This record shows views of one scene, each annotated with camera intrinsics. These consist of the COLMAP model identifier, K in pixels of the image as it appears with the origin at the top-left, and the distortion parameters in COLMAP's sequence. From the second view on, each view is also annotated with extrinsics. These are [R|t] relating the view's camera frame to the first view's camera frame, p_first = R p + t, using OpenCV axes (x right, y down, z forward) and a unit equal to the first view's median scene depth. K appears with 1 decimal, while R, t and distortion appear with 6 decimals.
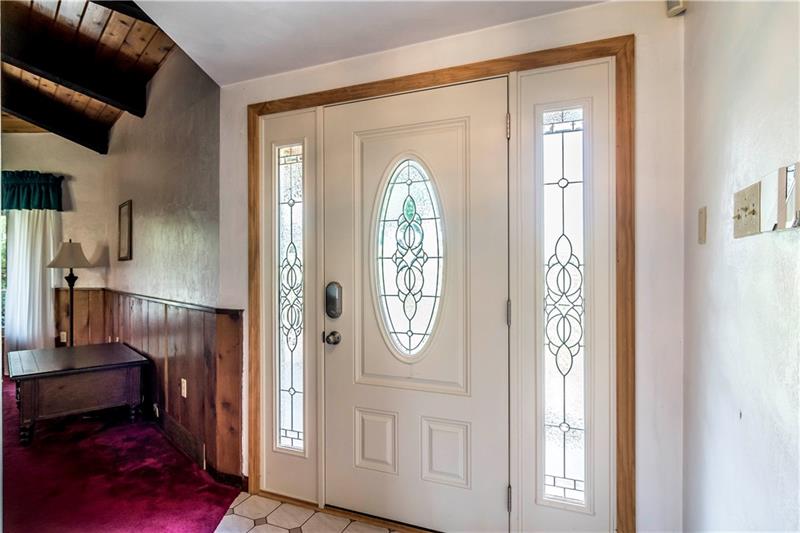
lens RADIAL K [[427.6, 0, 395.9], [0, 427.6, 265.2], [0, 0, 1]] dist [-0.006445, 0.002964]
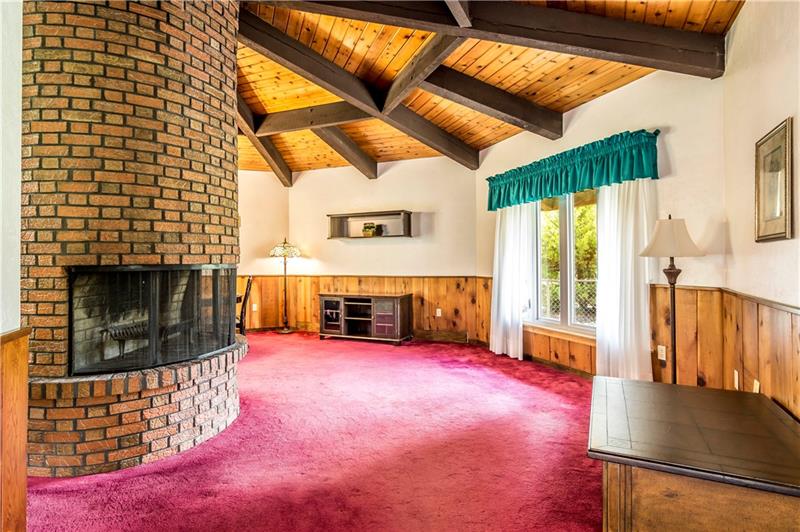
lens RADIAL K [[427.6, 0, 396.5], [0, 427.6, 259.3], [0, 0, 1]] dist [-0.006445, 0.002964]
pose [[0.360417, -0.002598, -0.932788, -0.272736], [0.014274, 0.999894, 0.002730, 0.002724], [0.932682, -0.014299, 0.360416, 0.329426]]
